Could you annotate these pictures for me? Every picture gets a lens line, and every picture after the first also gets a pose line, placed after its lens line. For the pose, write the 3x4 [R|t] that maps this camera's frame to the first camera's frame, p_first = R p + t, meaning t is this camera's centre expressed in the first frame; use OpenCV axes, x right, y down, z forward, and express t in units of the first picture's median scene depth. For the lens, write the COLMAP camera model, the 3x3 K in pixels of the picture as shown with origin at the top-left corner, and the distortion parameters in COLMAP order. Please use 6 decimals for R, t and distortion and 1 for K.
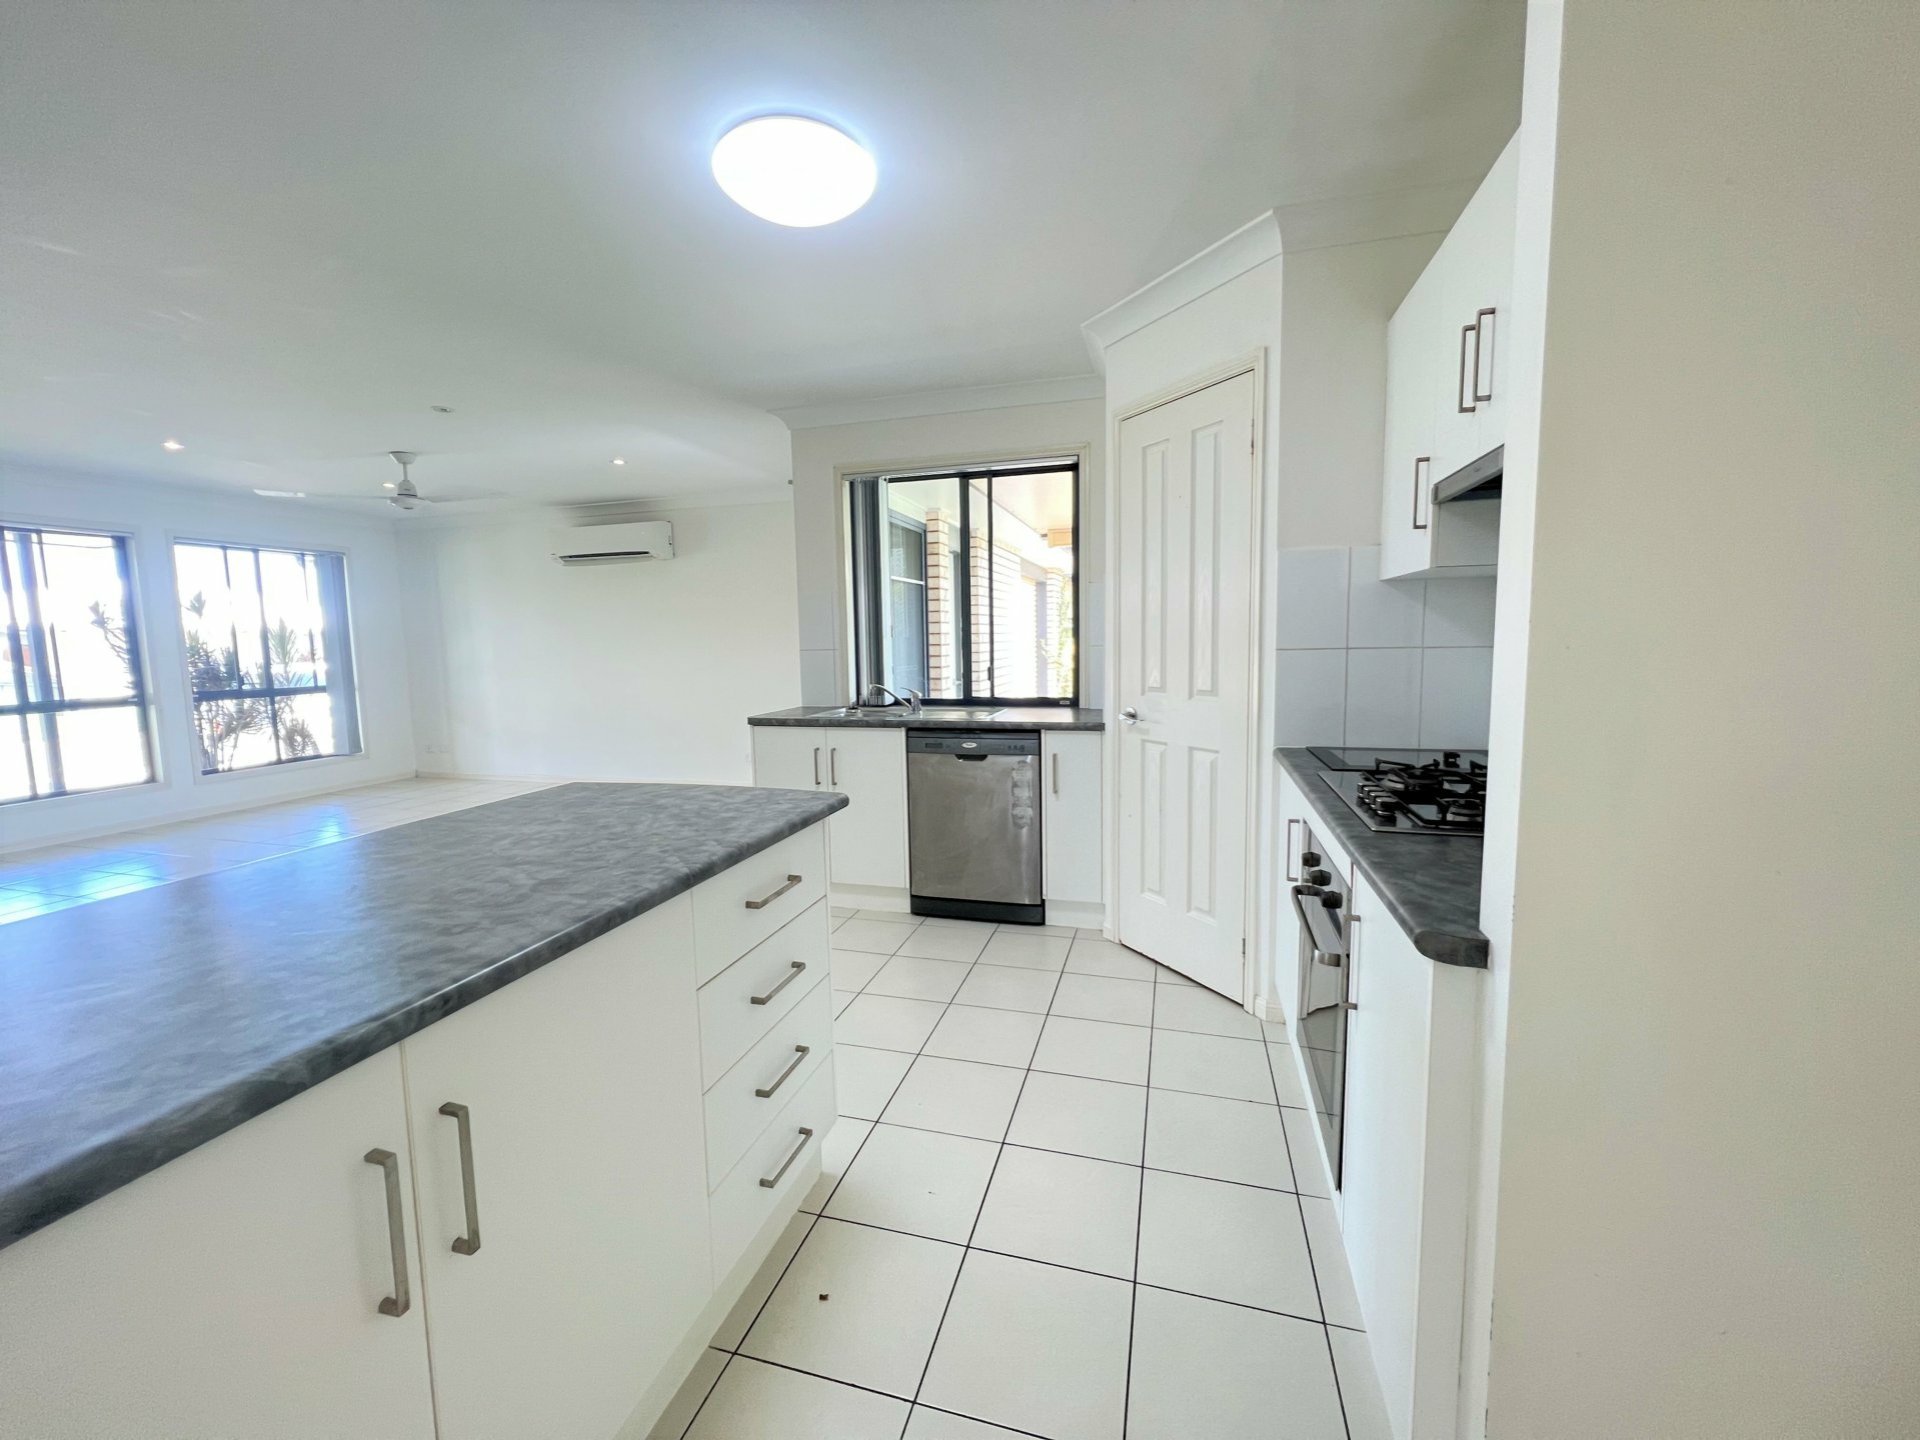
lens RADIAL K [[767.6, 0, 954.7], [0, 767.6, 715.5], [0, 0, 1]] dist [0.002386, -0.001483]
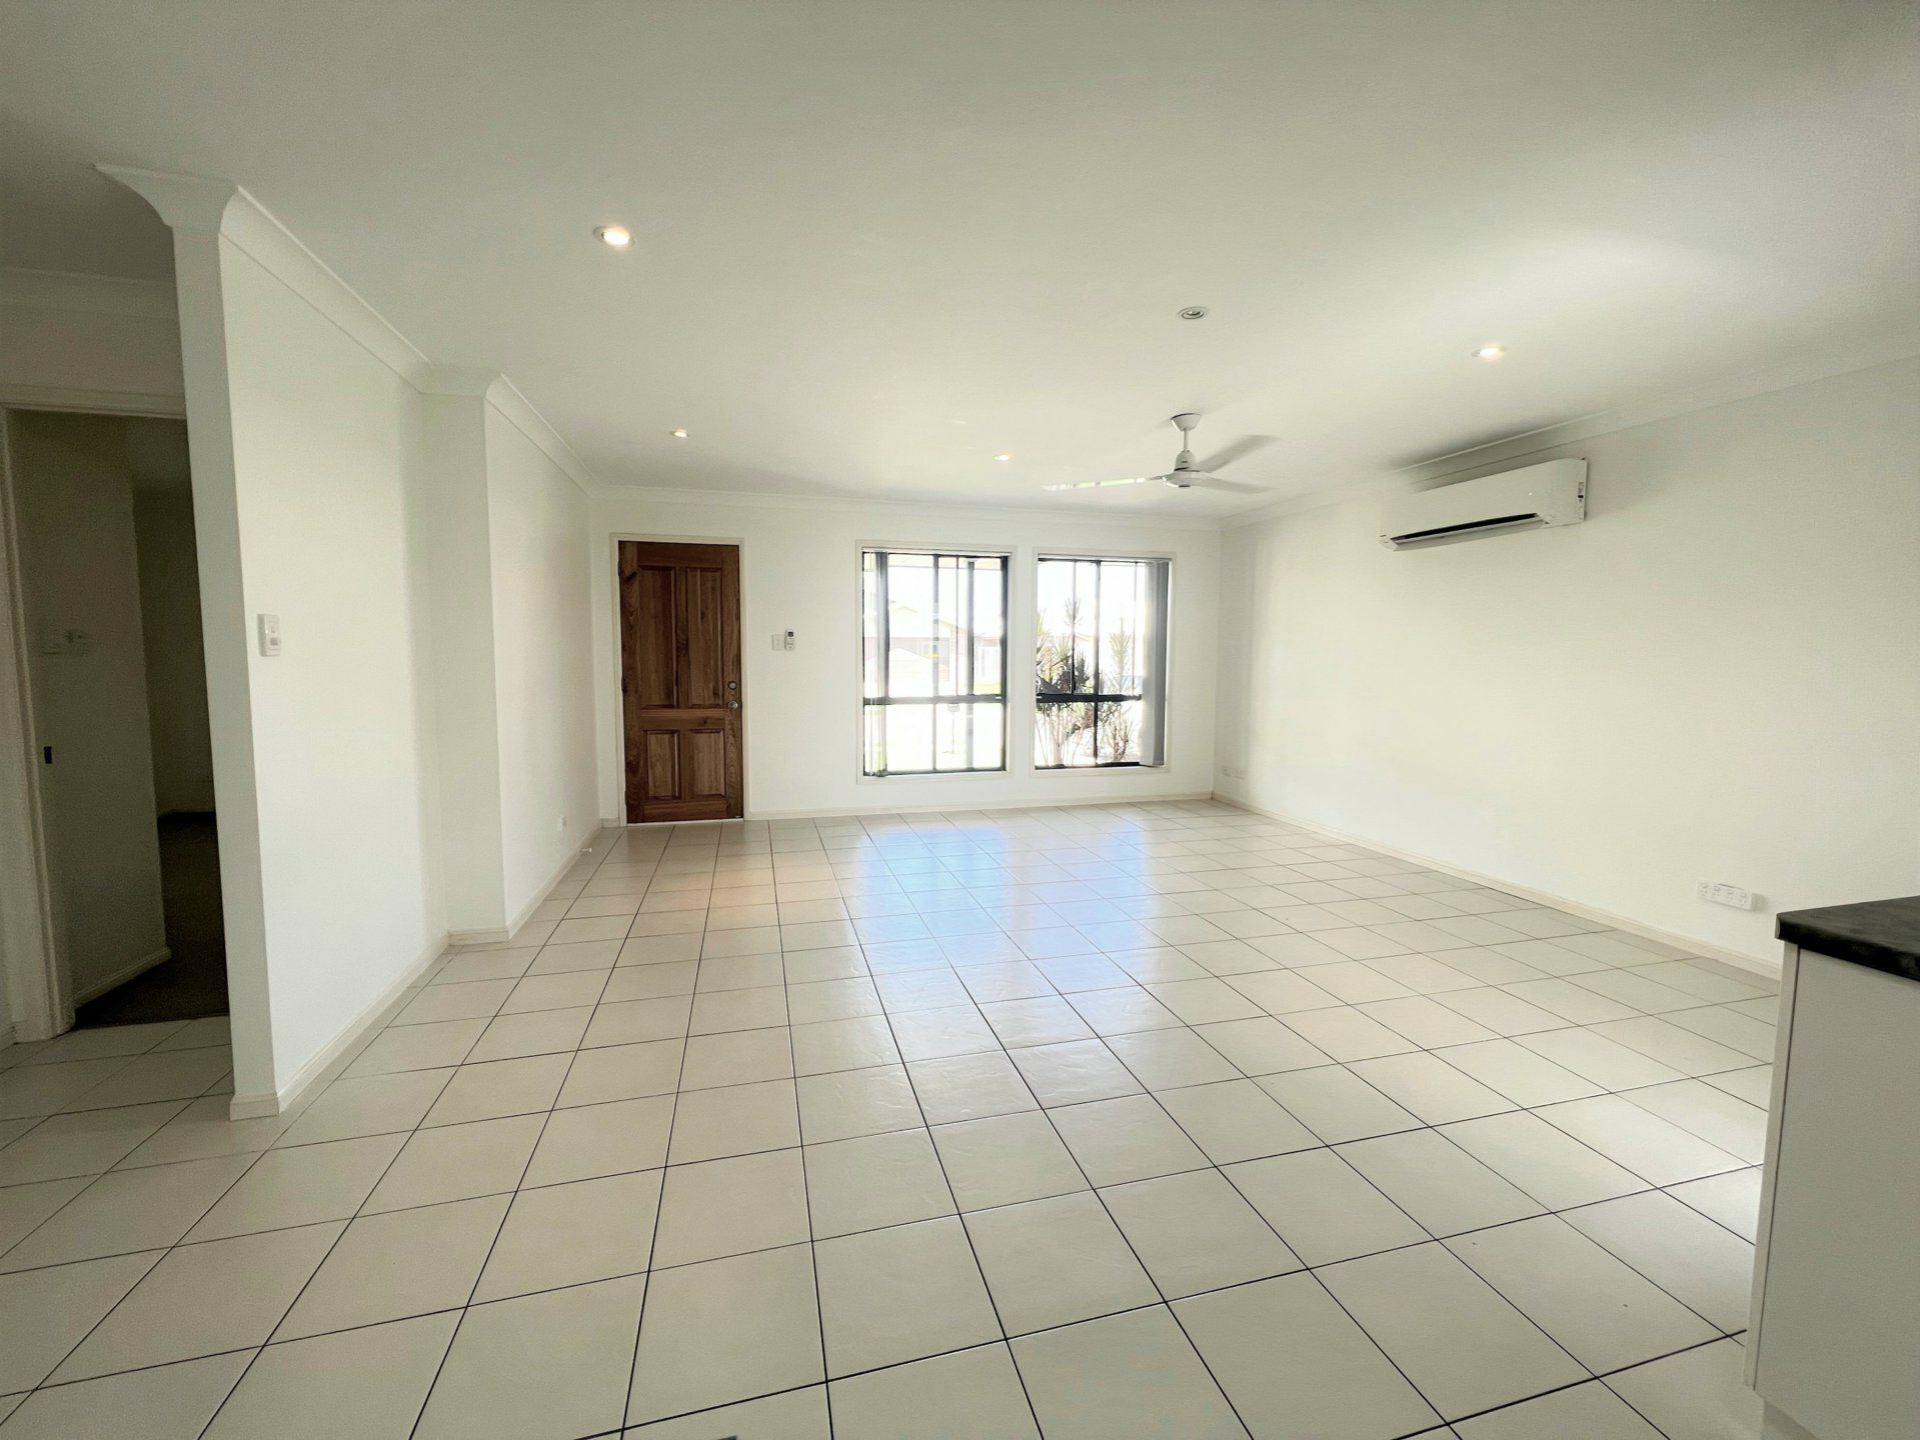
lens RADIAL K [[767.6, 0, 951.0], [0, 767.6, 715.1], [0, 0, 1]] dist [0.002386, -0.001483]
pose [[0.511884, 0.089513, -0.854378, -0.096517], [-0.102883, 0.993786, 0.042478, -0.030572], [0.852871, 0.066157, 0.517913, 0.288335]]
